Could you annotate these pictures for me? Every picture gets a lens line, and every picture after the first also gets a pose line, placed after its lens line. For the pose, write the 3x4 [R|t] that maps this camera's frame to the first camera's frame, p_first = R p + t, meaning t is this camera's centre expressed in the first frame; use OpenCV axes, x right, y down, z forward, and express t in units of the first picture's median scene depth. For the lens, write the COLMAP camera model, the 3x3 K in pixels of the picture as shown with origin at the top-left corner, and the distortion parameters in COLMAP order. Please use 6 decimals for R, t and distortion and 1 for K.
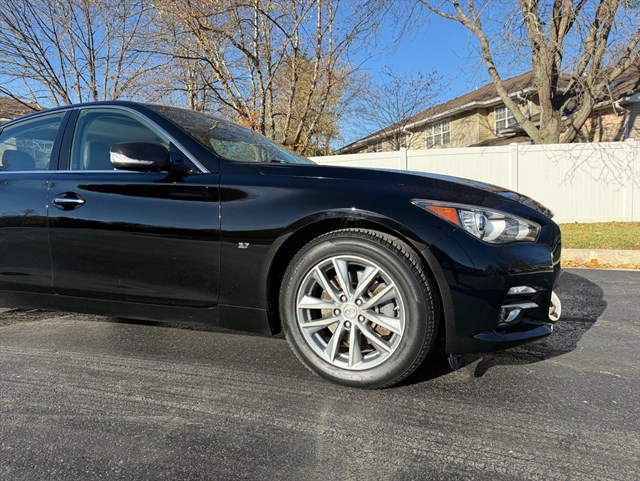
lens RADIAL K [[452.5, 0, 316.0], [0, 452.5, 237.3], [0, 0, 1]] dist [0.017003, -0.017813]
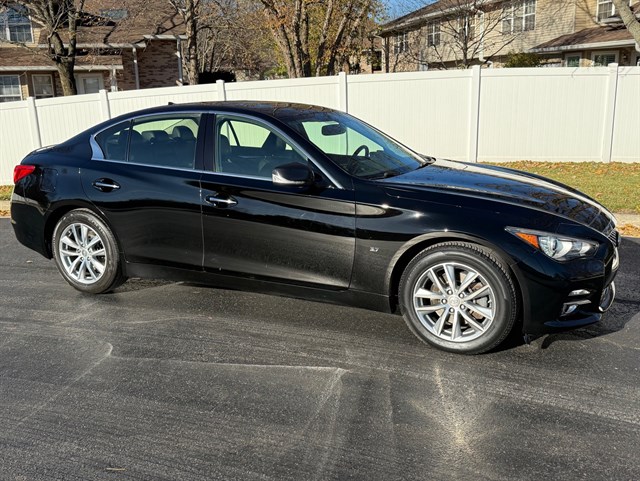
lens RADIAL K [[606.2, 0, 315.3], [0, 606.2, 239.2], [0, 0, 1]] dist [0.022676, 0.000000]
pose [[0.999122, 0.023820, -0.034473, -0.280719], [-0.018190, 0.987700, 0.155297, -0.294852], [0.037749, -0.154533, 0.987266, -0.799233]]
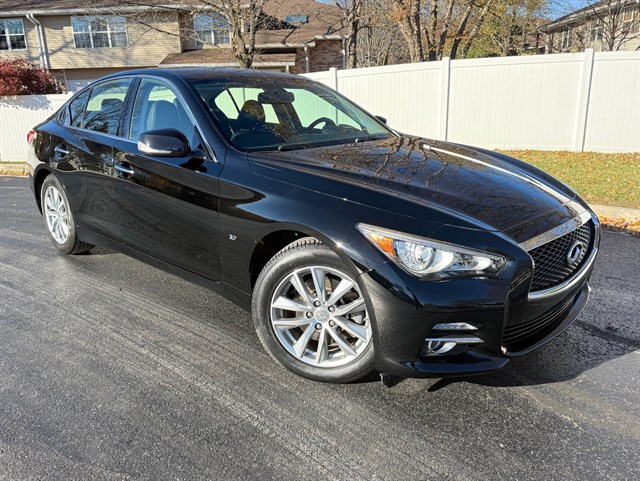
lens RADIAL K [[512.3, 0, 315.5], [0, 512.3, 236.8], [0, 0, 1]] dist [0.014913, -0.015774]
pose [[0.938209, 0.113490, -0.326931, 0.448221], [-0.045544, 0.976973, 0.208445, -0.258931], [0.343060, -0.180675, 0.921774, -0.089203]]
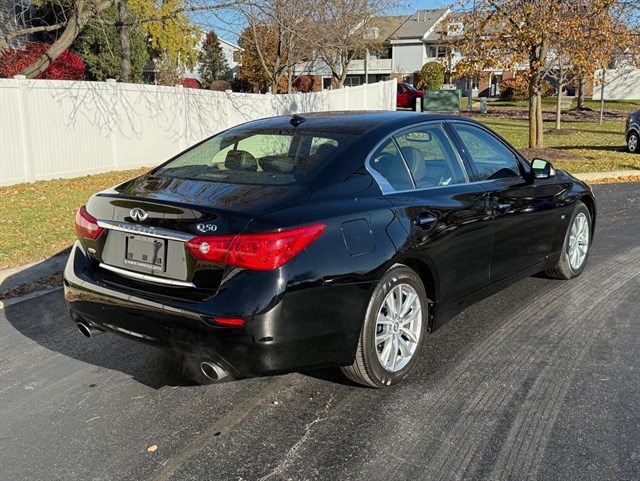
lens RADIAL K [[703.0, 0, 313.2], [0, 703.0, 238.5], [0, 0, 1]] dist [0.052959, 0.000000]
pose [[0.272488, -0.160755, 0.948635, -3.122796], [0.079803, 0.986323, 0.144219, -0.389046], [-0.958844, 0.036406, 0.281590, 1.185152]]
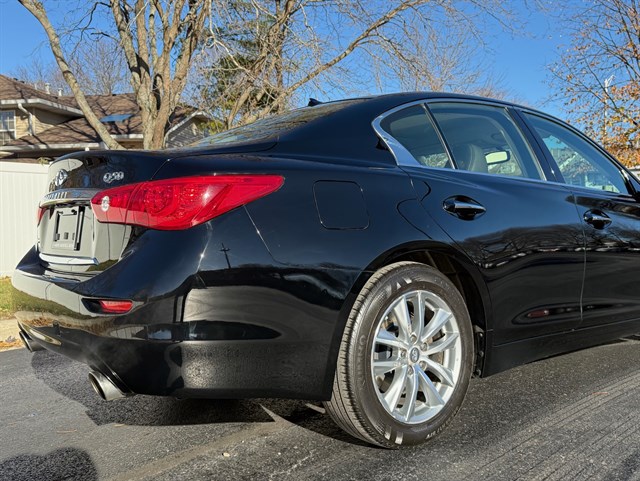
lens RADIAL K [[606.2, 0, 299.2], [0, 606.2, 232.8], [0, 0, 1]] dist [0.022676, 0.000000]
pose [[0.508373, 0.019615, 0.860914, -2.342918], [0.066582, 0.995852, -0.062006, -0.023027], [-0.858559, 0.088843, 0.504958, 1.117563]]
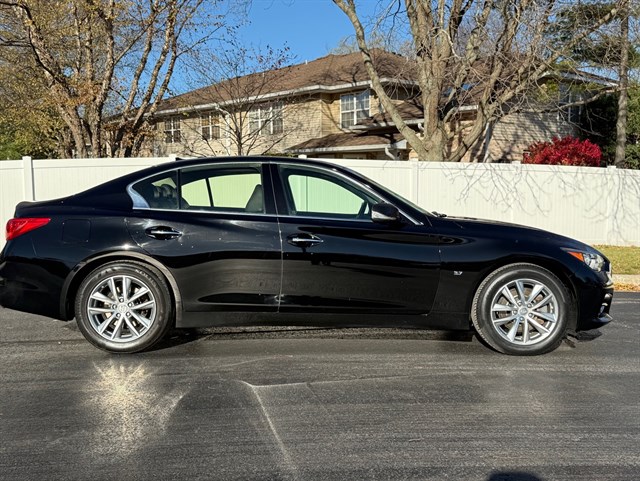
lens RADIAL K [[678.6, 0, 318.6], [0, 678.6, 234.8], [0, 0, 1]] dist [0.122430, 0.000000]
pose [[0.915405, 0.013294, 0.402315, -1.620921], [-0.001475, 0.999559, -0.029672, -0.046182], [-0.402532, 0.026568, 0.915020, -1.042149]]
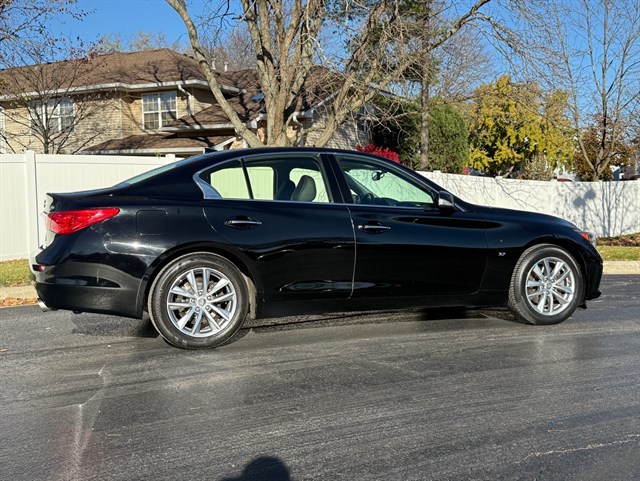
lens RADIAL K [[678.6, 0, 312.7], [0, 678.6, 244.0], [0, 0, 1]] dist [0.122430, 0.000000]
pose [[0.729032, -0.011401, 0.684385, -2.598992], [0.034586, 0.999198, -0.020197, 0.006391], [-0.683606, 0.038395, 0.728841, -0.468973]]
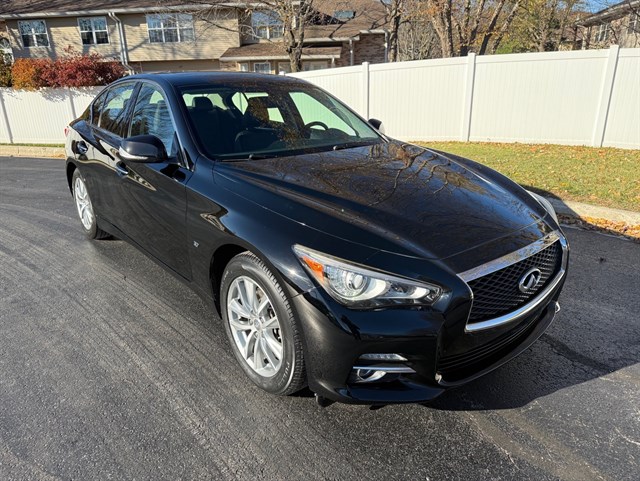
lens RADIAL K [[452.5, 0, 318.1], [0, 452.5, 236.9], [0, 0, 1]] dist [0.017003, -0.017813]
pose [[0.899052, 0.165077, -0.405530, 0.592213], [-0.056118, 0.962009, 0.267187, -0.332011], [0.434230, -0.217457, 0.874160, 0.135426]]
